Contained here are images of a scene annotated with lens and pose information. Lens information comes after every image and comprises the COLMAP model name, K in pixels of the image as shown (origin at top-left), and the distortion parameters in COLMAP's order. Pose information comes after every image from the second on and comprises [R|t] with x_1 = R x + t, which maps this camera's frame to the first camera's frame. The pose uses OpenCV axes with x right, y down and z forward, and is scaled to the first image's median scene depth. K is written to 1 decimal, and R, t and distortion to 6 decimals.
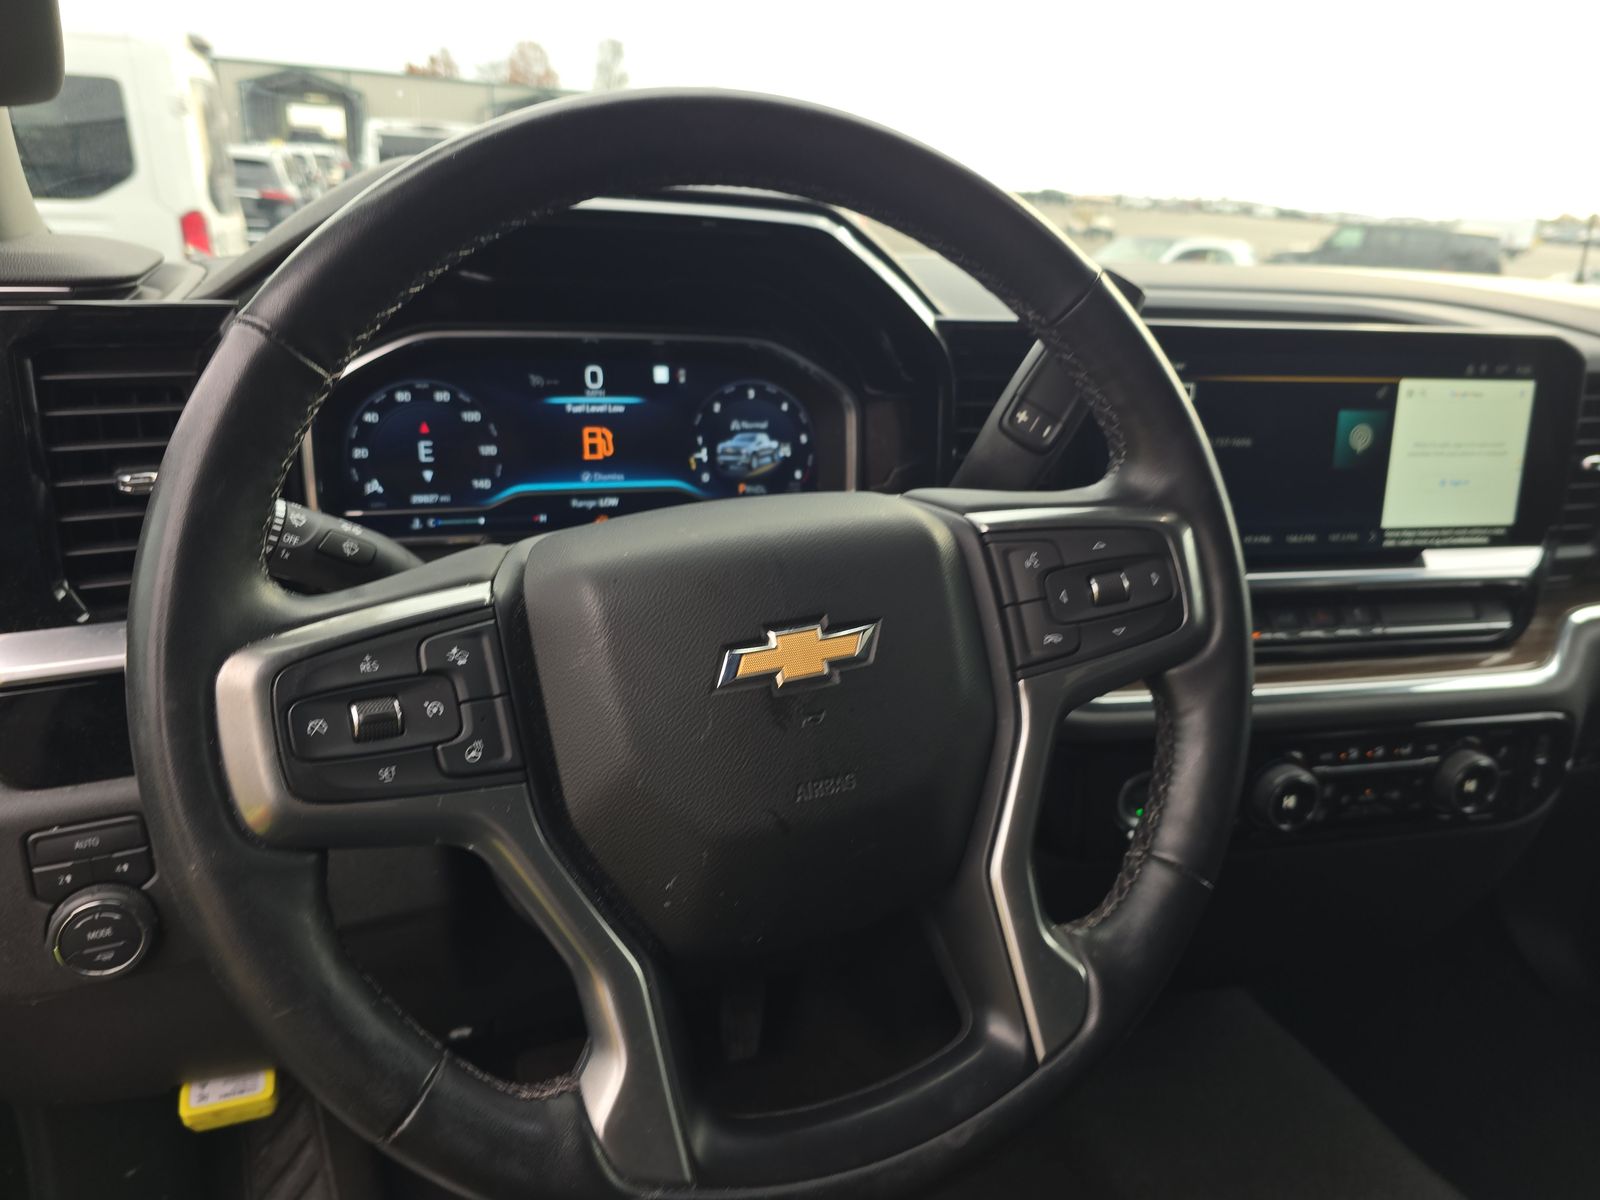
lens RADIAL K [[1072.1, 0, 805.8], [0, 1072.1, 604.5], [0, 0, 1]] dist [0.004641, -0.007778]
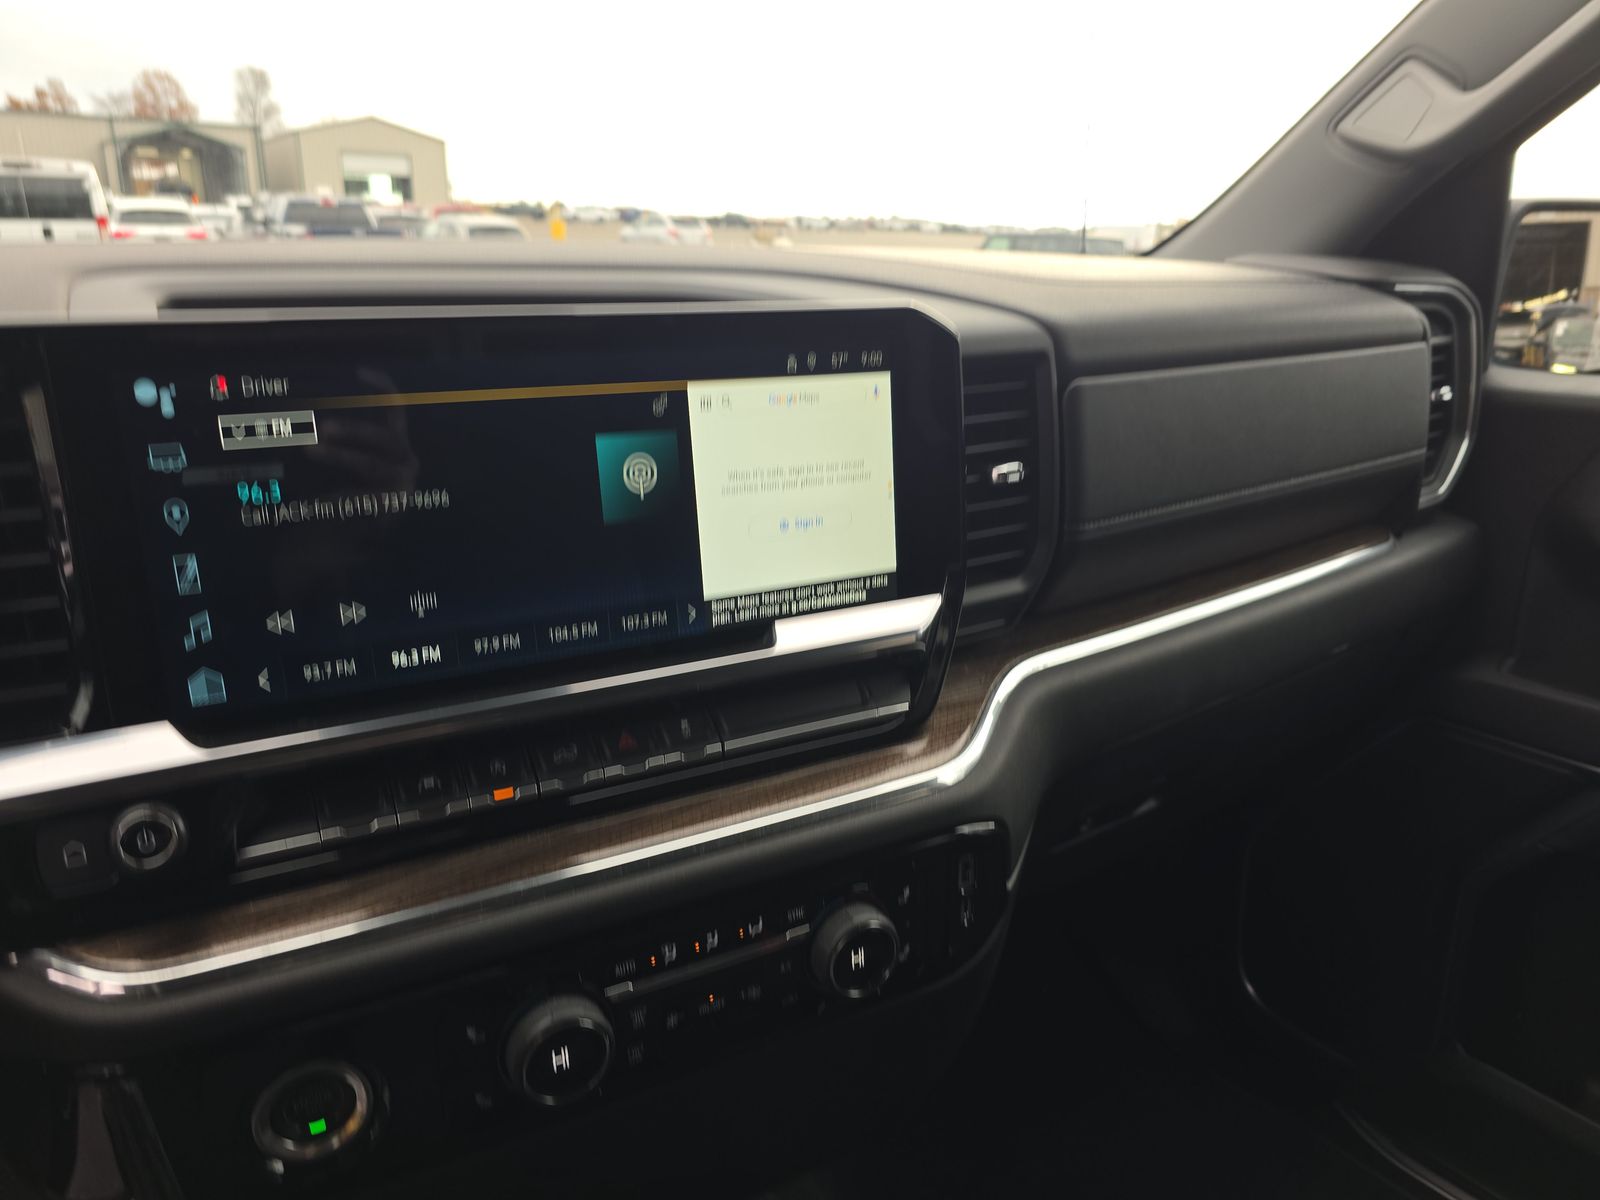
lens RADIAL K [[1072.1, 0, 801.2], [0, 1072.1, 603.4], [0, 0, 1]] dist [0.004641, -0.007778]
pose [[0.965024, -0.117095, 0.234558, 0.436903], [0.122577, 0.992419, -0.008875, -0.055248], [-0.231741, 0.037316, 0.972062, 0.318617]]
